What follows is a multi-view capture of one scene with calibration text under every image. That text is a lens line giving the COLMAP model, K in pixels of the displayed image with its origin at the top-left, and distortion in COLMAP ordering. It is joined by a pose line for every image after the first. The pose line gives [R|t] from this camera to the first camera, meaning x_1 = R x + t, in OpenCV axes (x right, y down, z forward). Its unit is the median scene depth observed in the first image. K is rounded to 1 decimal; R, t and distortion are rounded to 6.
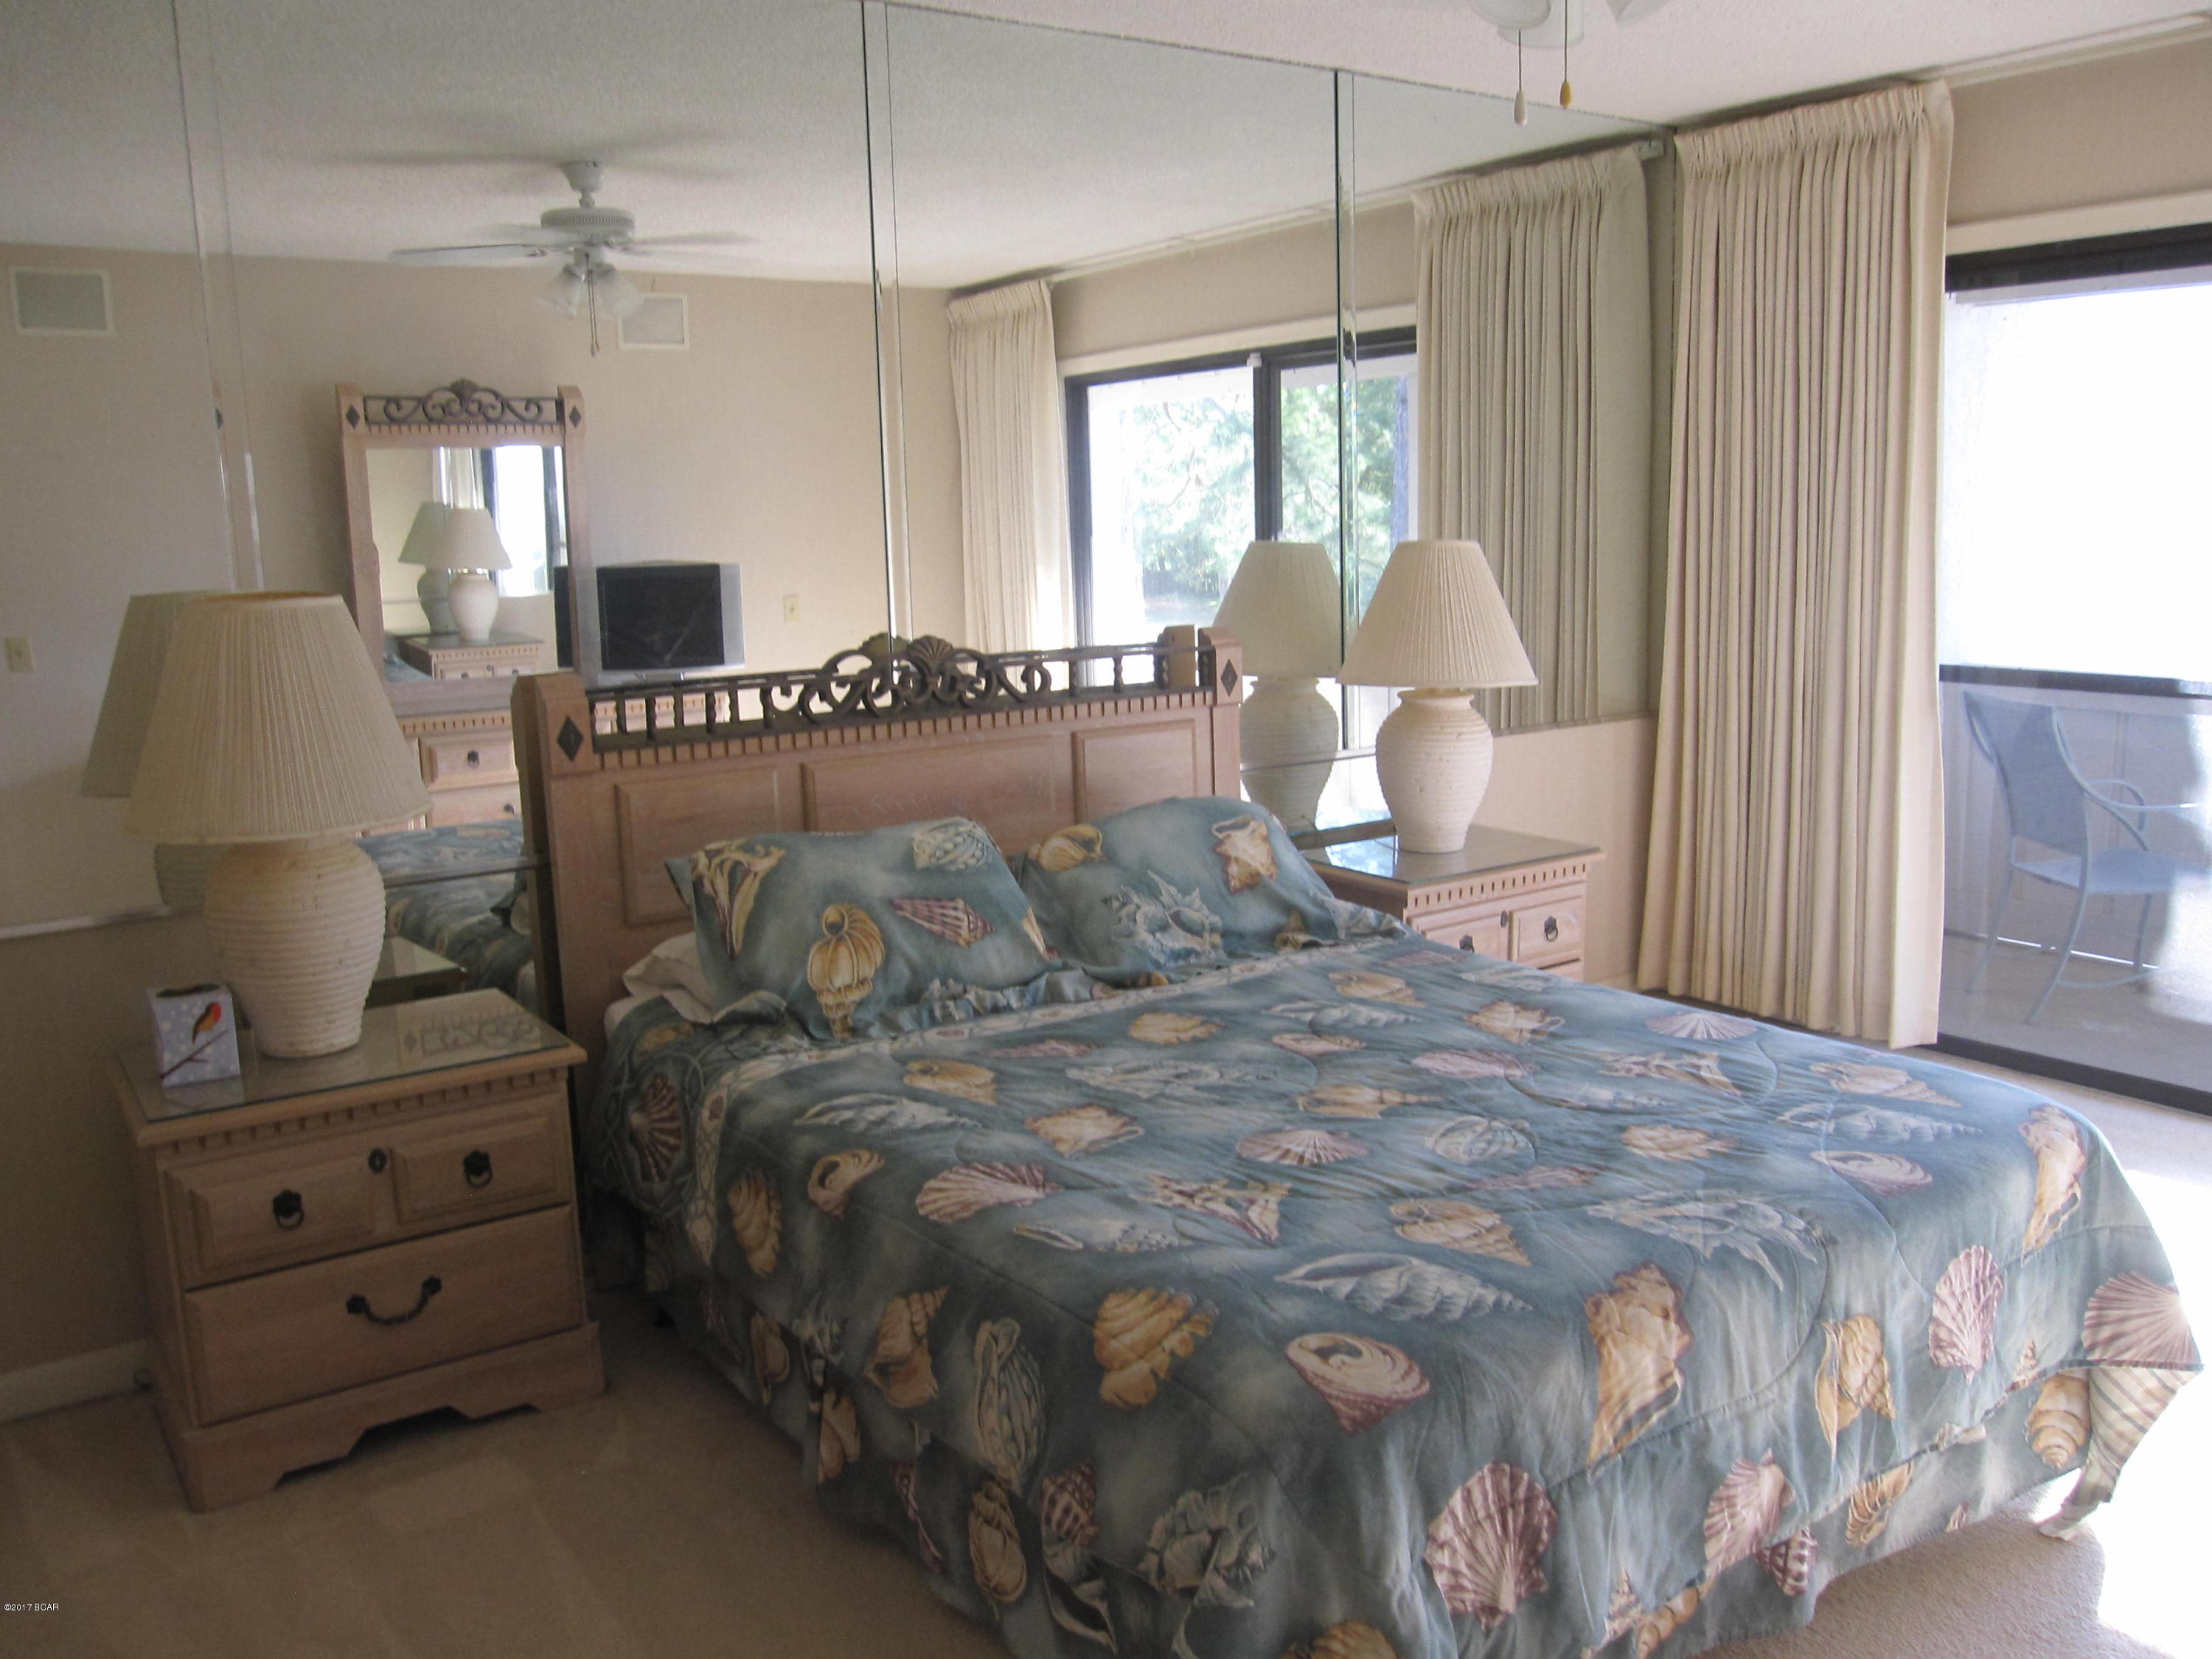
lens RADIAL K [[1837.1, 0, 1109.0], [0, 1837.1, 840.4], [0, 0, 1]] dist [-0.076265, 0.052719]
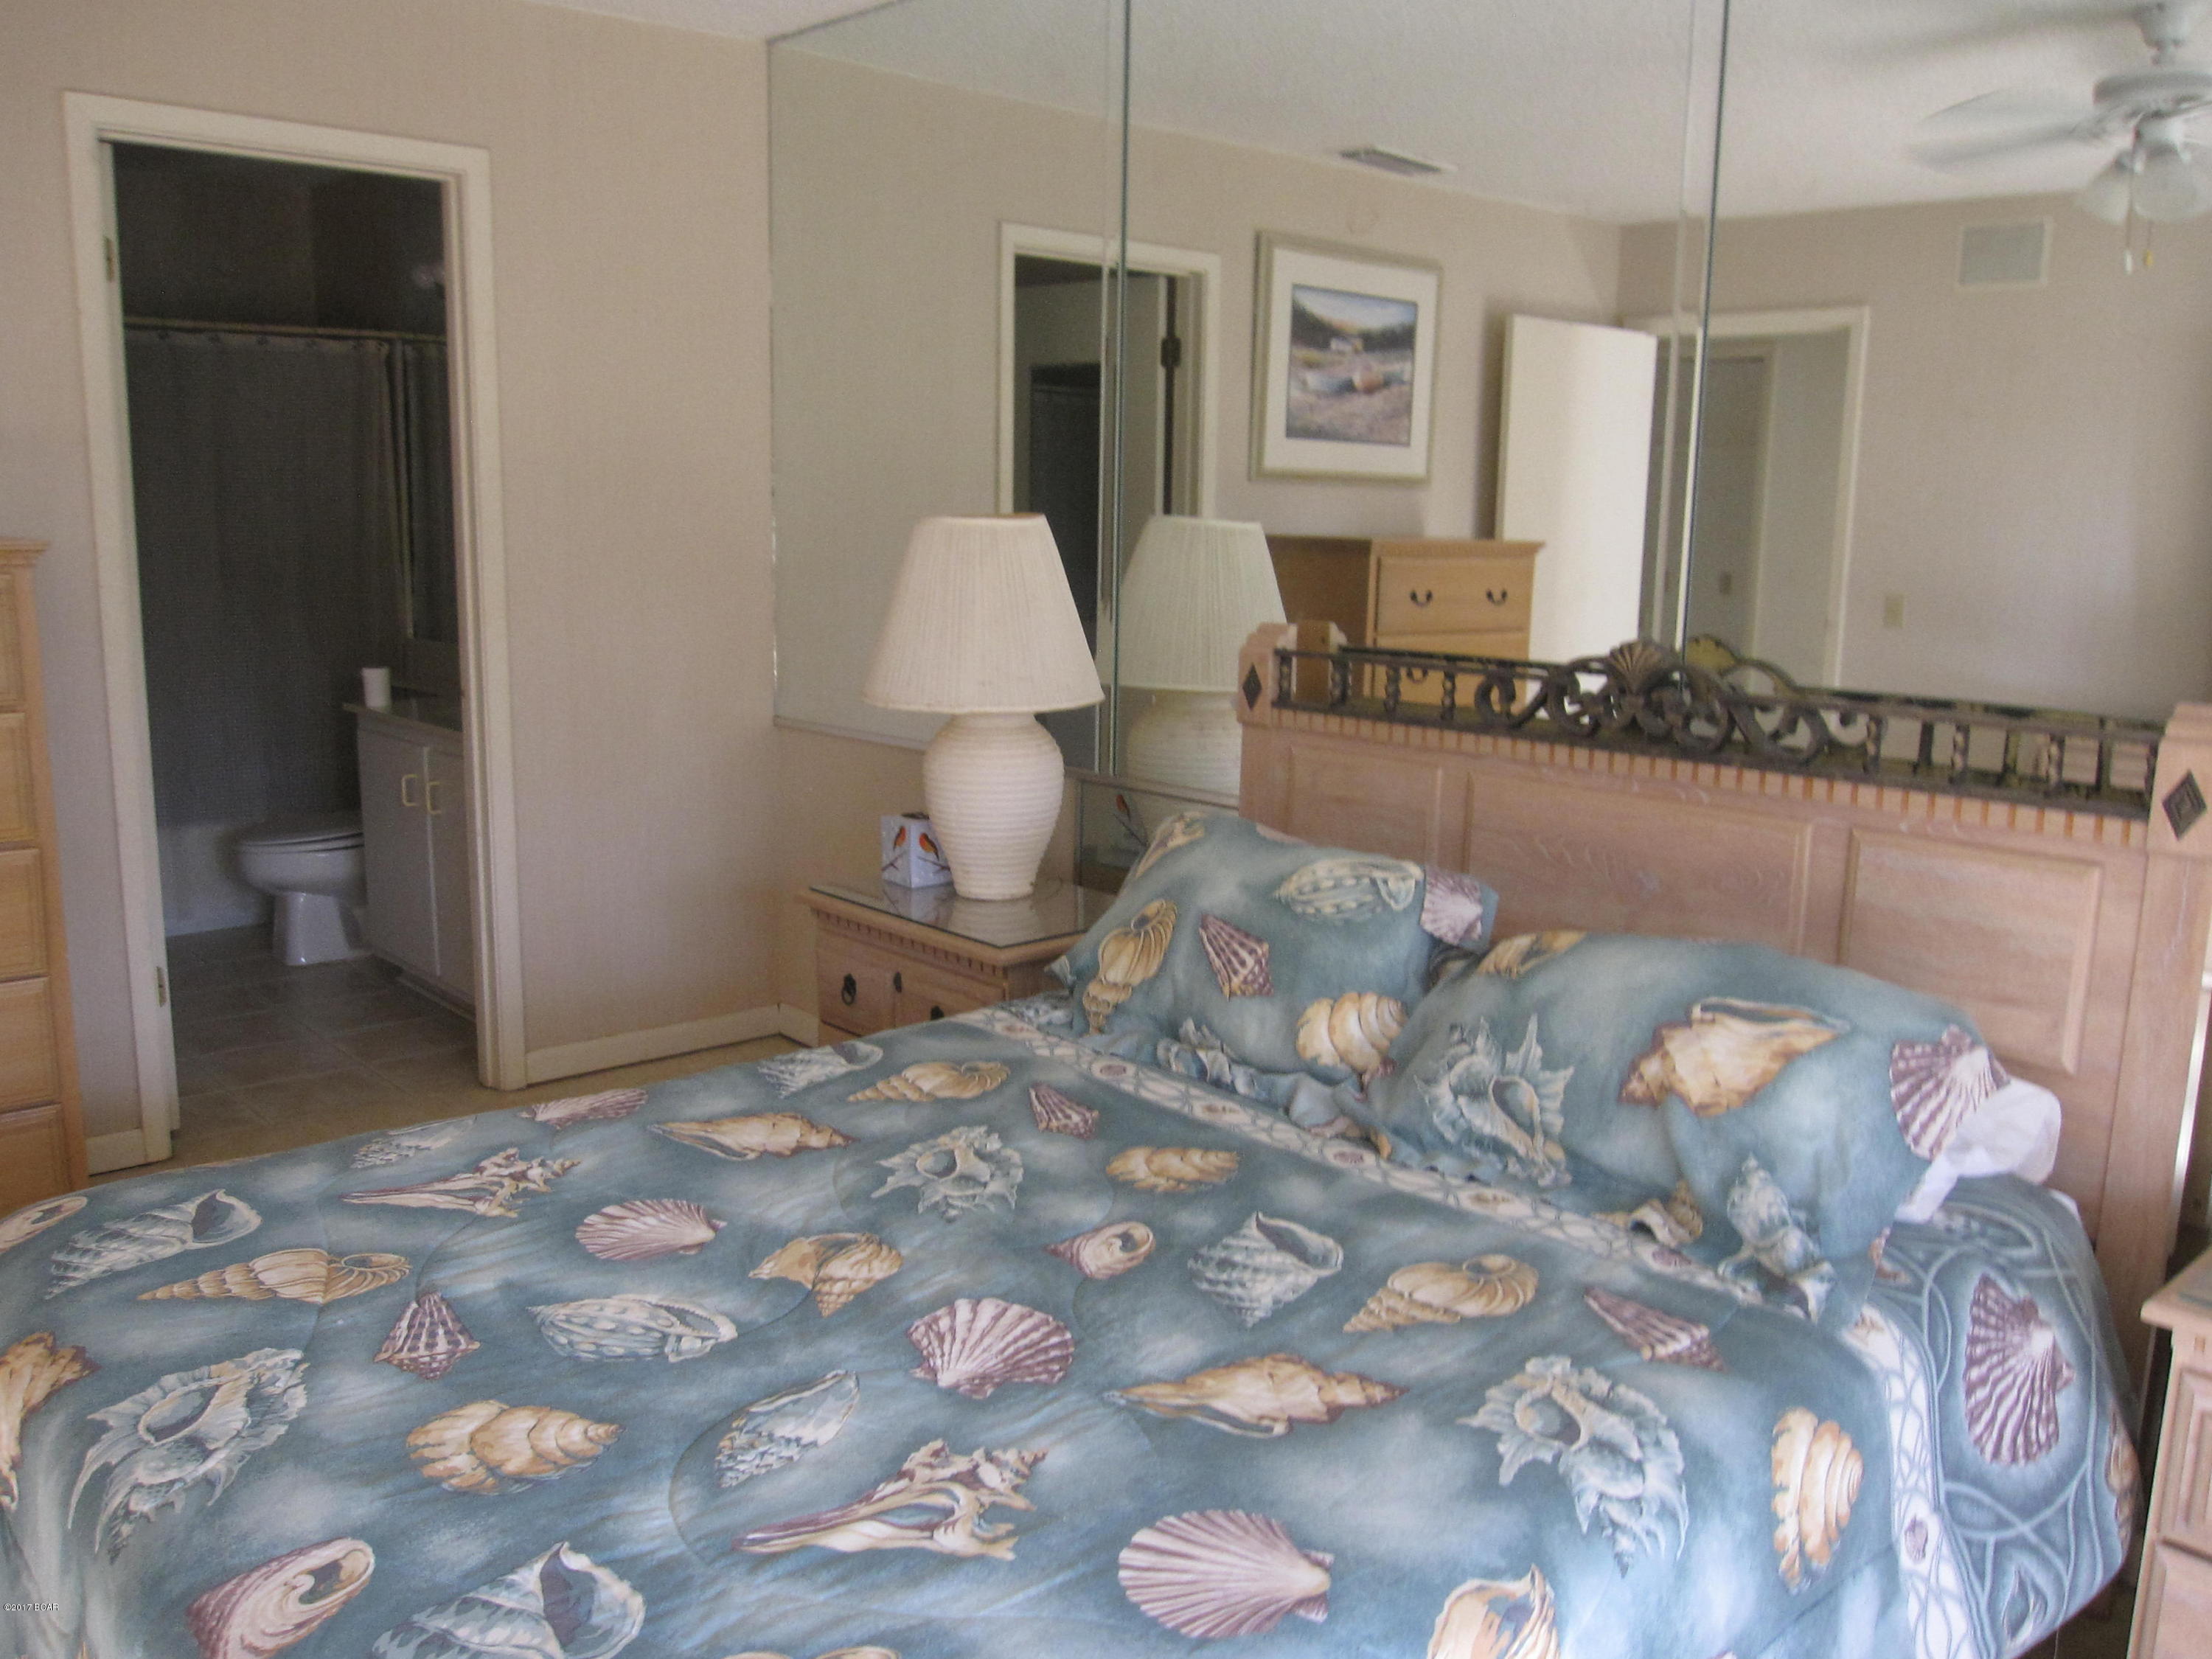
lens RADIAL K [[1837.1, 0, 1109.0], [0, 1837.1, 840.4], [0, 0, 1]] dist [-0.076265, 0.052719]
pose [[0.111967, 0.206714, -0.971974, 0.745827], [-0.195989, 0.963505, 0.182336, -0.157771], [0.974193, 0.170080, 0.148394, 0.891244]]
